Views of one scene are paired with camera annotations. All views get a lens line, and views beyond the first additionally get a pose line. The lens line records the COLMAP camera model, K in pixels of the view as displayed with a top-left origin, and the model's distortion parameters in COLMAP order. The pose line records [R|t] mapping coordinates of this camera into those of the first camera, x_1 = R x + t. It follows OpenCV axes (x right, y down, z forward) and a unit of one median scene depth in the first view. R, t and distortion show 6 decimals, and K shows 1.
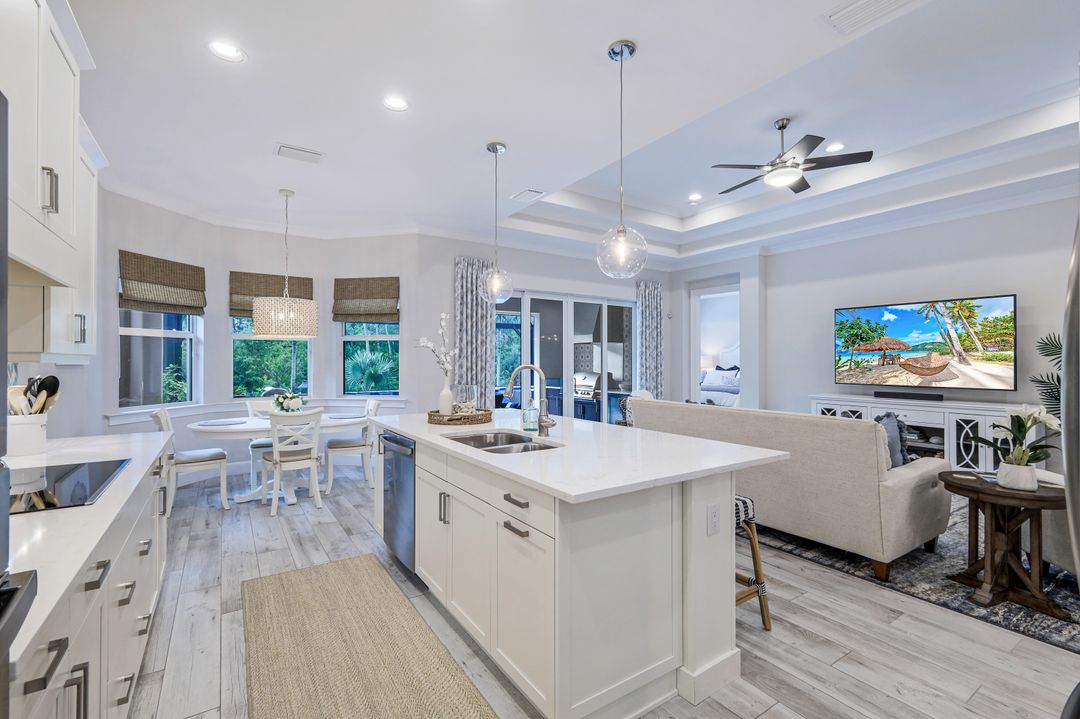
lens RADIAL K [[480.3, 0, 542.1], [0, 480.3, 355.8], [0, 0, 1]] dist [0.005103, -0.000415]
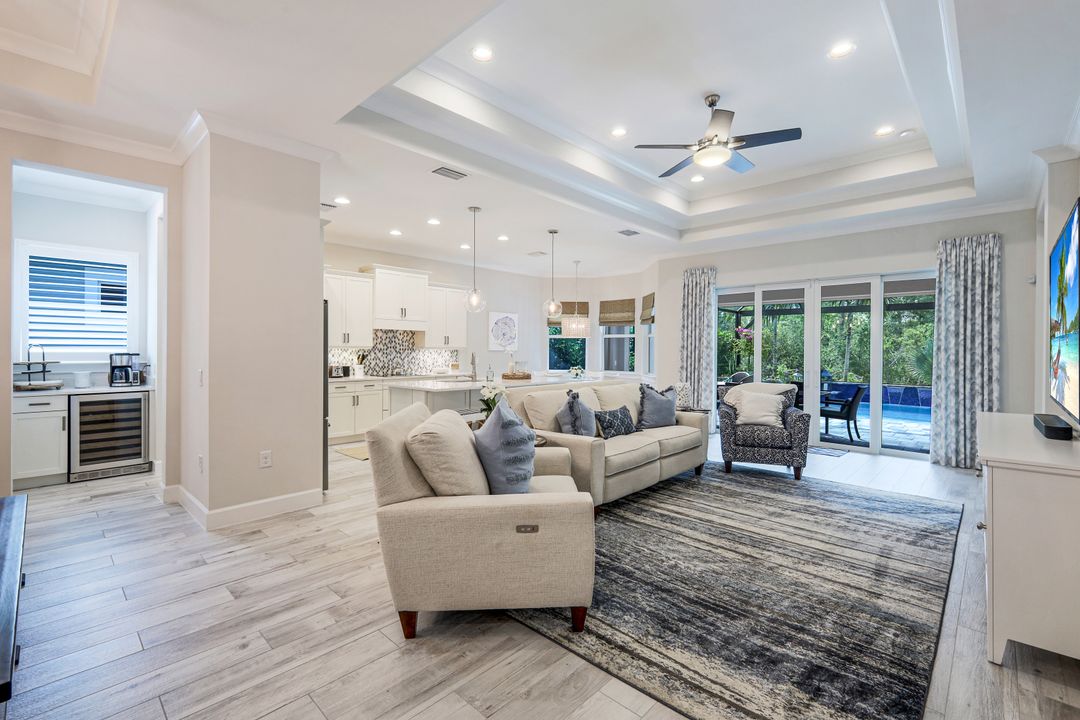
lens RADIAL K [[480.3, 0, 542.6], [0, 480.3, 348.5], [0, 0, 1]] dist [0.005103, -0.000415]
pose [[0.219098, -0.000711, -0.975703, 1.081900], [0.004162, 0.999991, 0.000206, 0.003306], [0.975694, -0.004106, 0.219099, 0.371076]]
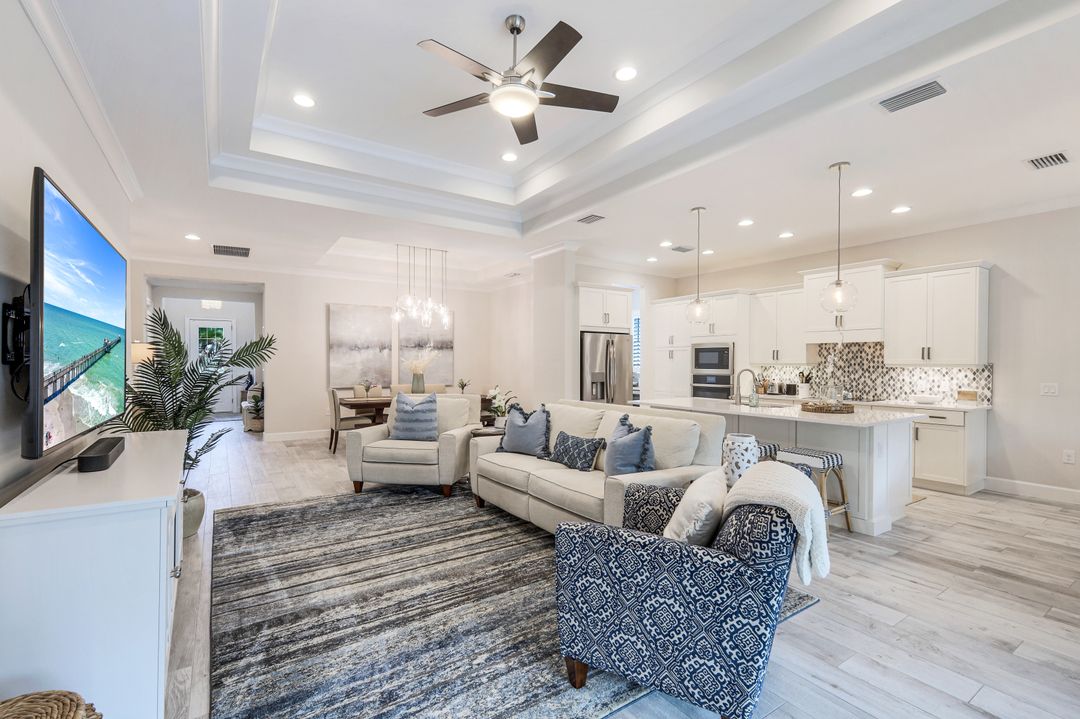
lens RADIAL K [[480.3, 0, 539.2], [0, 480.3, 367.0], [0, 0, 1]] dist [0.005103, -0.000415]
pose [[-0.999983, -0.003734, 0.004546, 0.370174], [-0.003737, 0.999993, -0.000596, 0.007985], [-0.004544, -0.000613, -0.999989, 1.353602]]
